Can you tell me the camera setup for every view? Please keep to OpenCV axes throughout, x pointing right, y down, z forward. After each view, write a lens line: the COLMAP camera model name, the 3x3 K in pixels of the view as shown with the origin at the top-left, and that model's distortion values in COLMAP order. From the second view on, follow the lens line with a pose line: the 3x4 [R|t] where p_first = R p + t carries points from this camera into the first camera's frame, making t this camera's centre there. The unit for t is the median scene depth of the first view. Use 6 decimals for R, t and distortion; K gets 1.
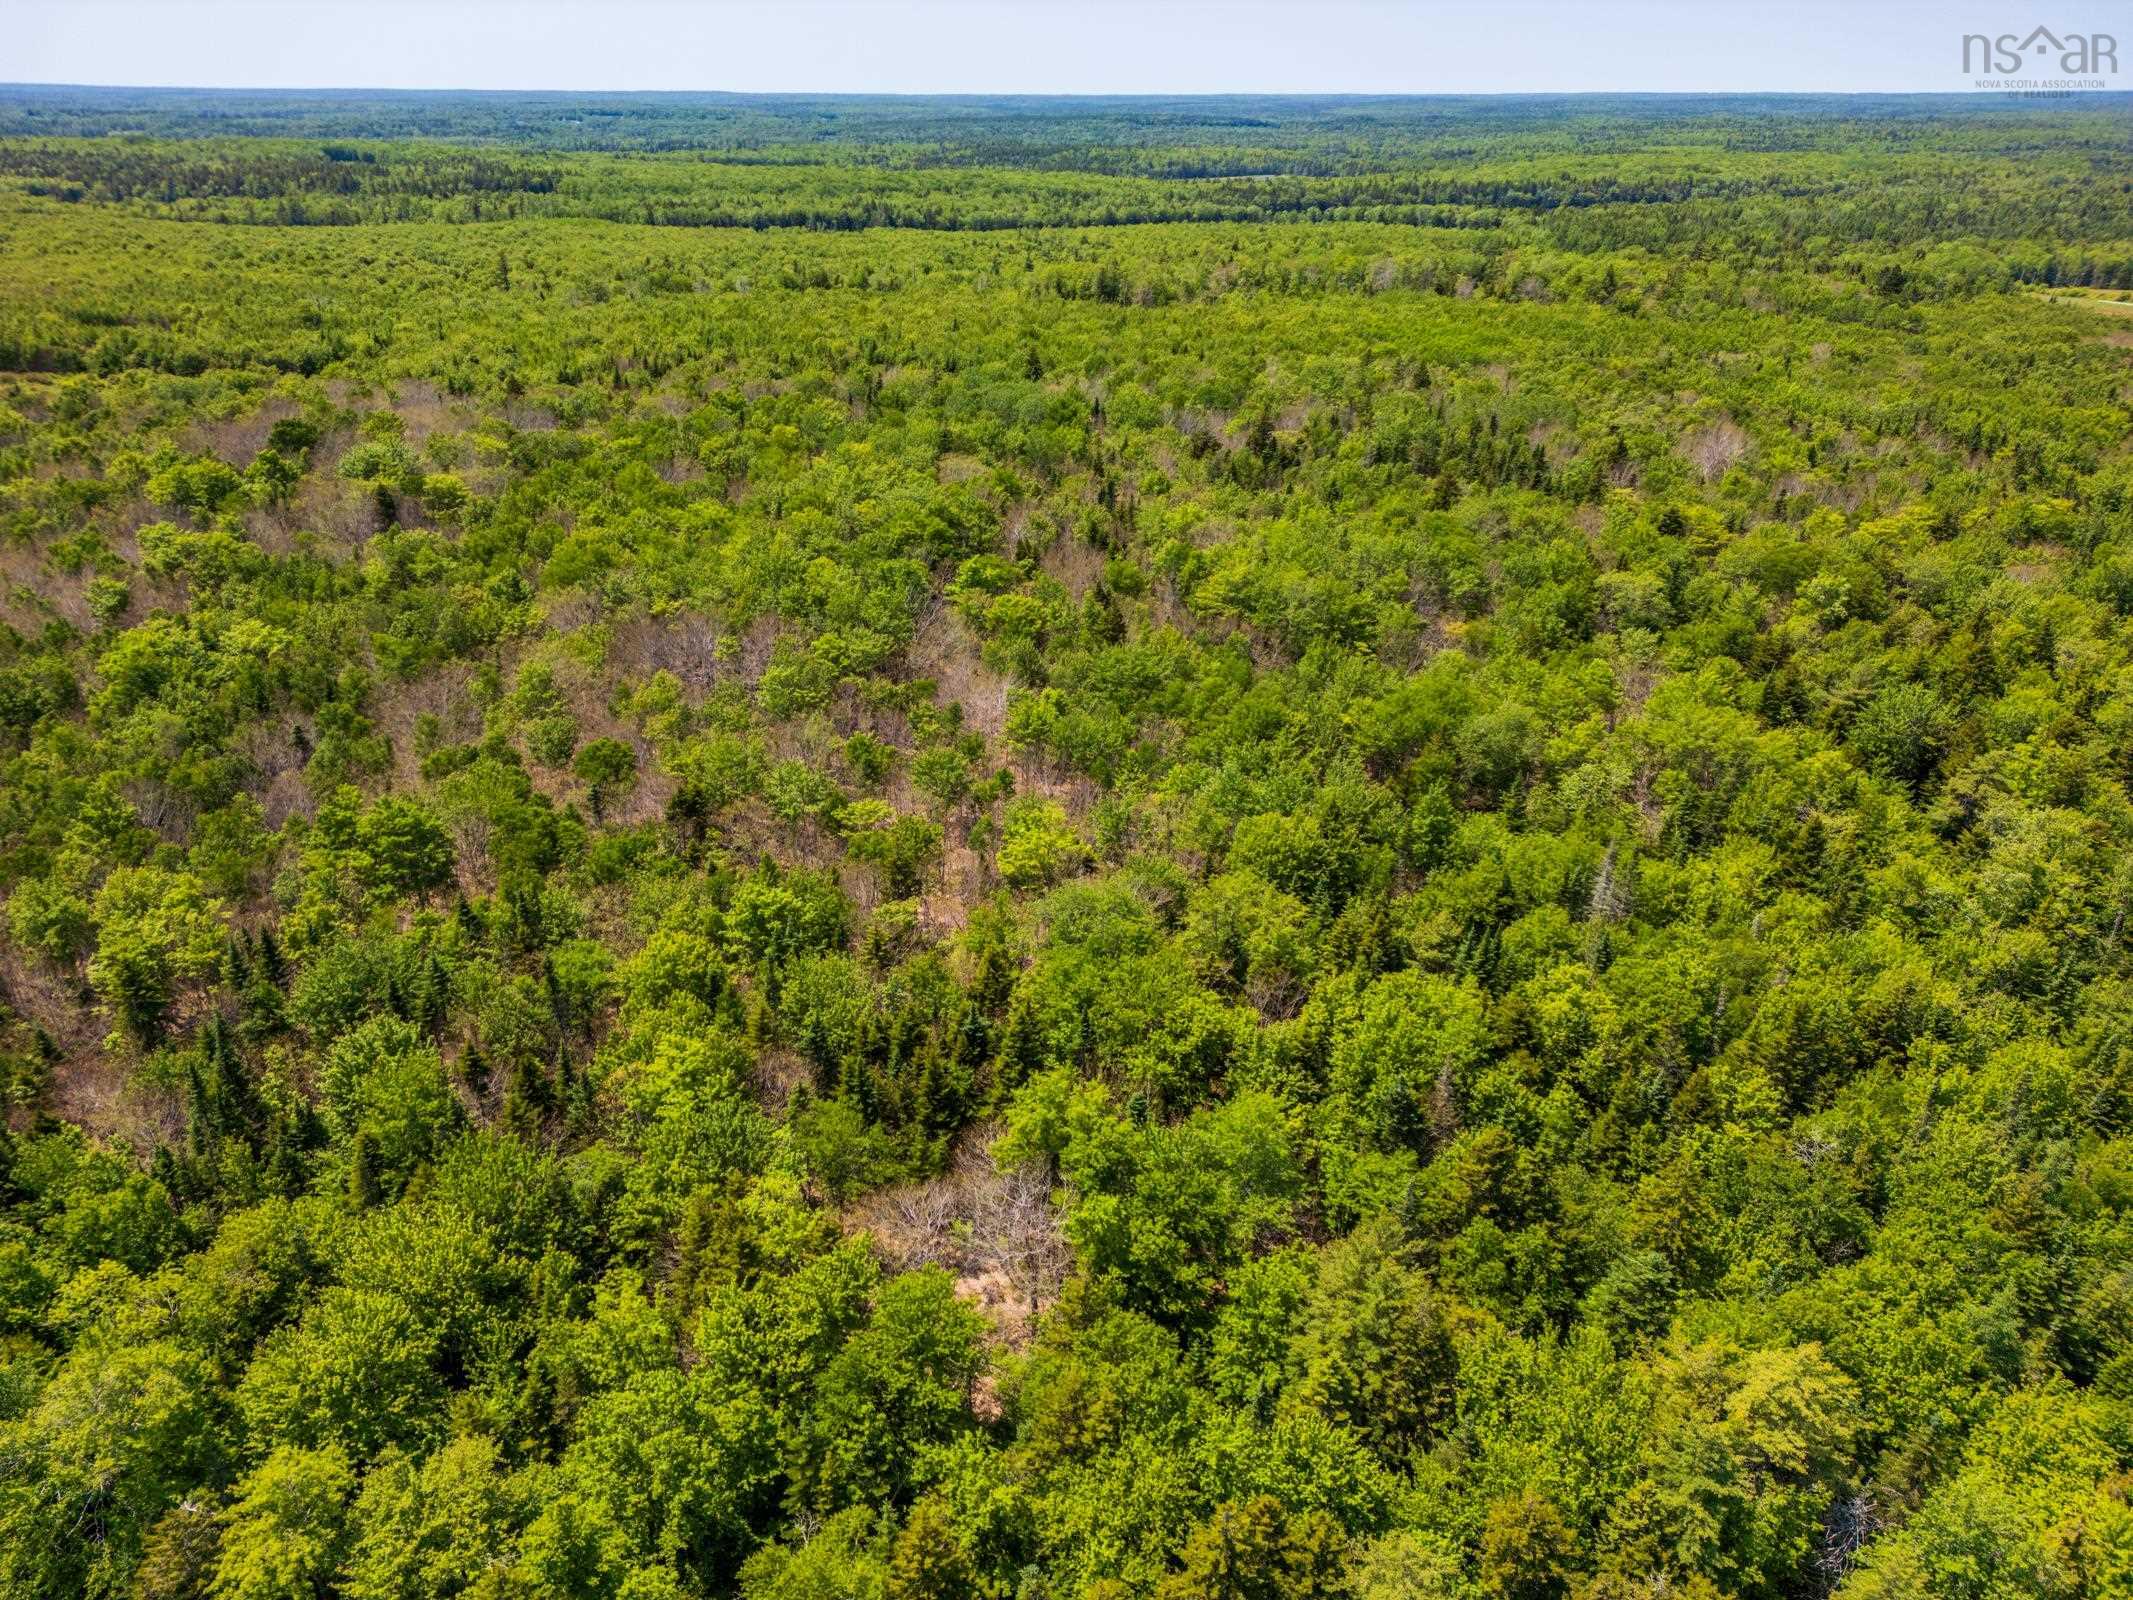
lens RADIAL K [[1494.3, 0, 1066.5], [0, 1494.3, 800.0], [0, 0, 1]] dist [0.082574, -0.085057]
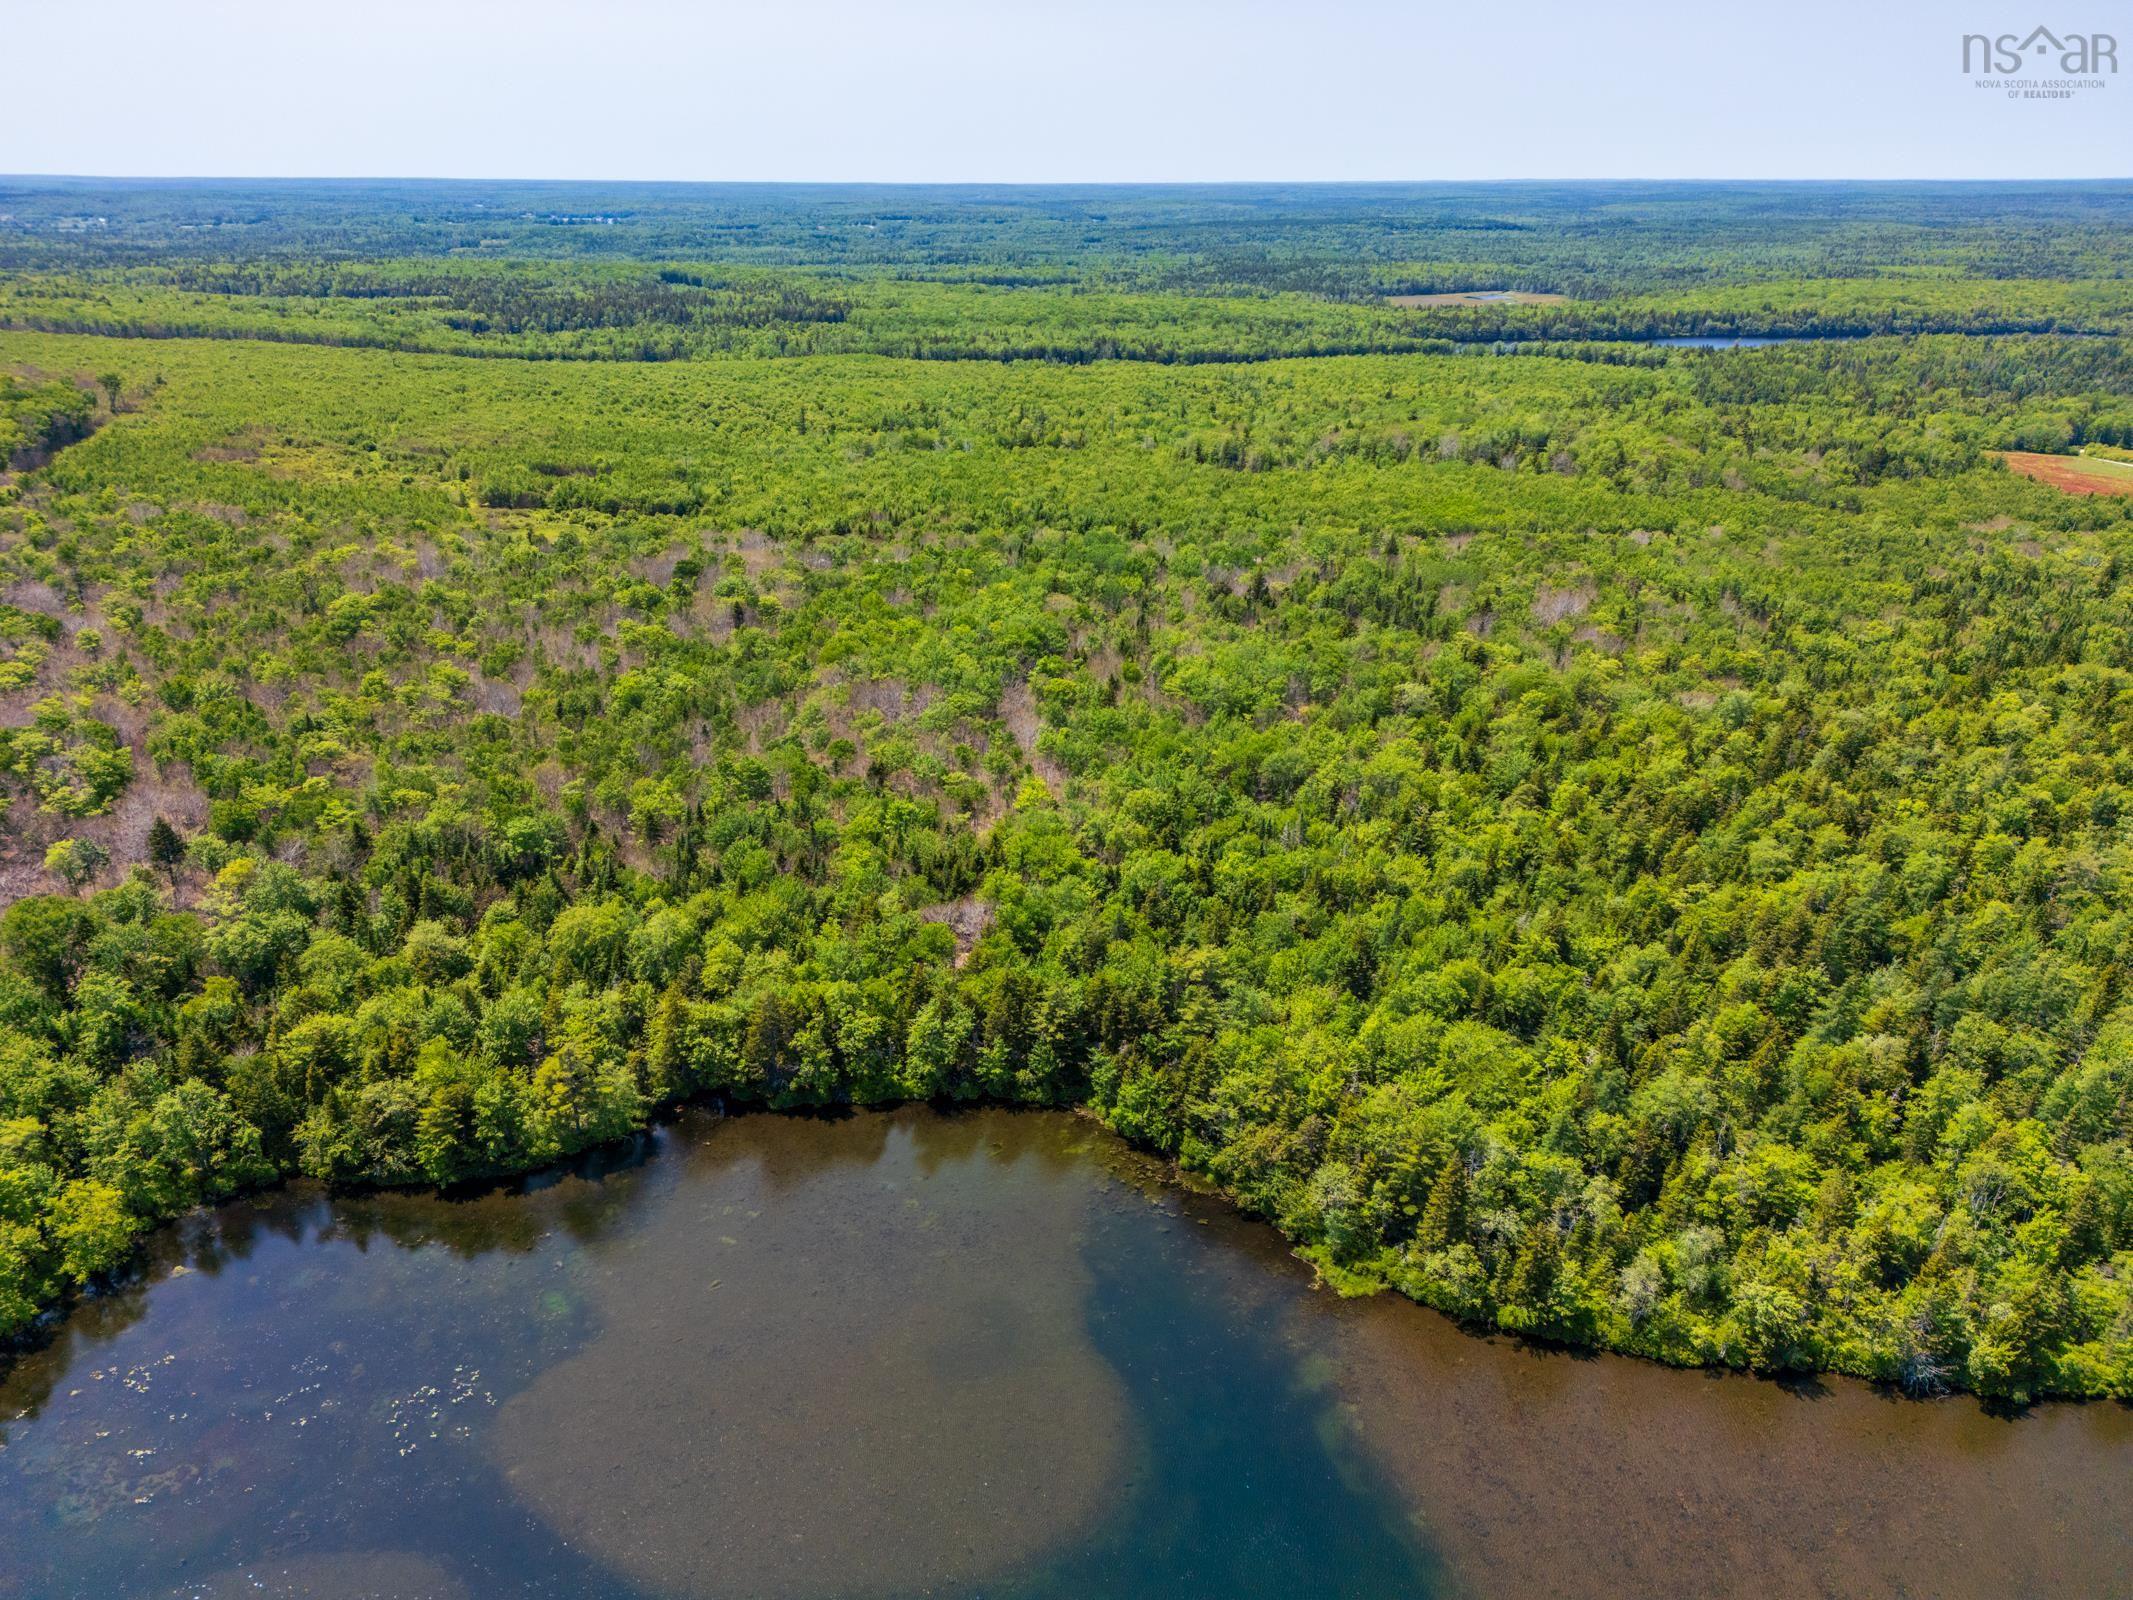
lens RADIAL K [[1494.3, 0, 1066.5], [0, 1494.3, 800.0], [0, 0, 1]] dist [0.082574, -0.085057]
pose [[0.986242, 0.062287, -0.153123, 0.229629], [-0.069761, 0.996596, -0.043925, 0.081078], [0.149866, 0.054003, 0.987230, -0.709157]]
